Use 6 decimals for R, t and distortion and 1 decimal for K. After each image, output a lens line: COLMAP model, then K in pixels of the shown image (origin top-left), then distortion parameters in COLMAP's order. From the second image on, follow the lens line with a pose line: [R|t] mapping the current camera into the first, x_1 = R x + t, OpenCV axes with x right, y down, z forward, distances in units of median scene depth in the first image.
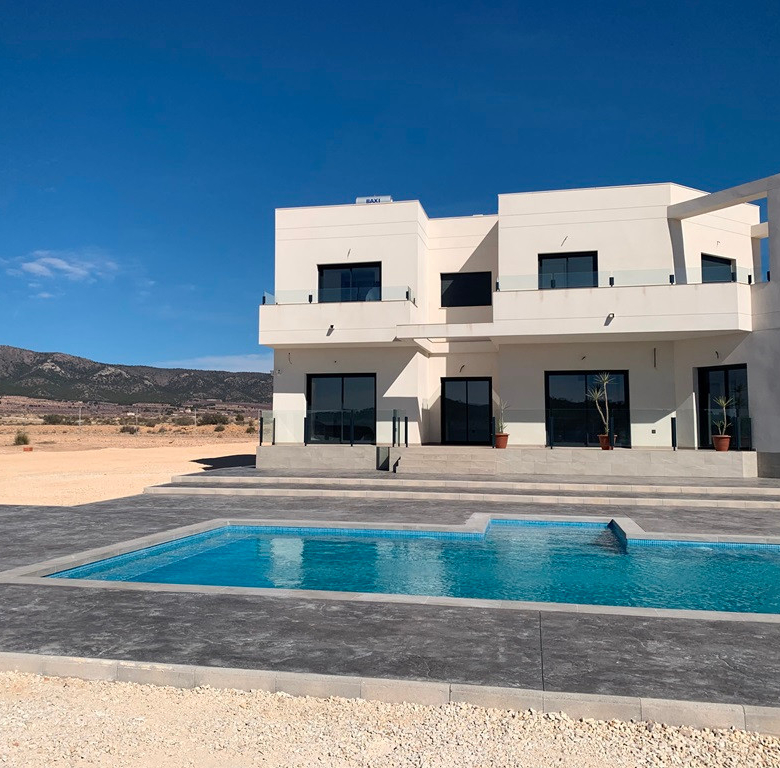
lens RADIAL K [[765.2, 0, 386.9], [0, 765.2, 363.0], [0, 0, 1]] dist [0.189758, -0.447717]
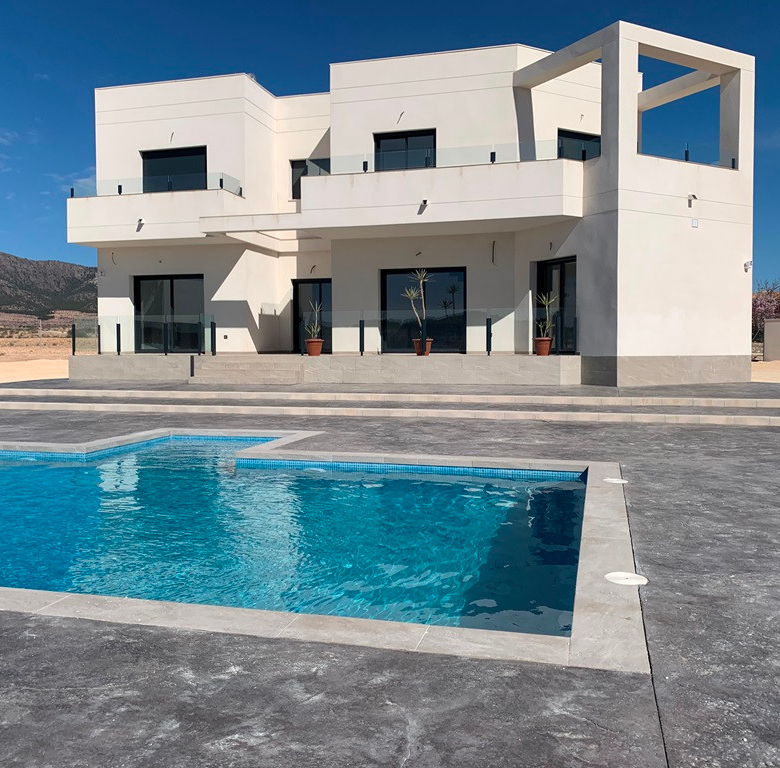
lens RADIAL K [[772.7, 0, 390.9], [0, 772.7, 354.5], [0, 0, 1]] dist [0.166833, -0.296582]
pose [[0.998106, -0.007046, -0.061111, 0.270465], [0.013253, 0.994721, 0.101754, 0.017405], [0.060071, -0.102371, 0.992931, 0.100717]]
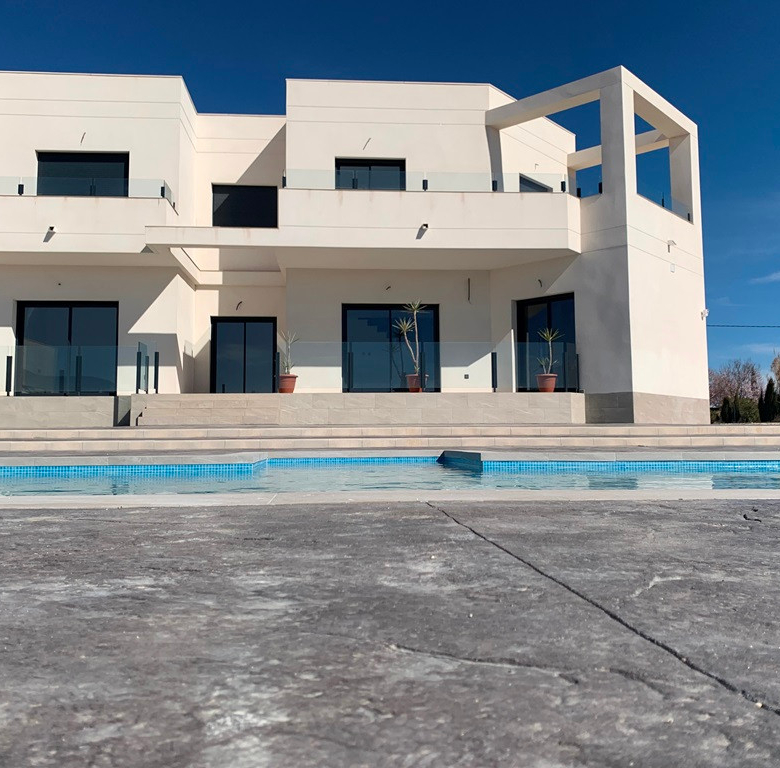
lens RADIAL K [[765.2, 0, 386.9], [0, 765.2, 363.0], [0, 0, 1]] dist [0.189758, -0.447717]
pose [[0.962353, 0.017346, 0.271248, 0.033601], [-0.015651, 0.999842, -0.008411, 0.078302], [-0.271352, 0.003849, 0.962473, 0.216428]]
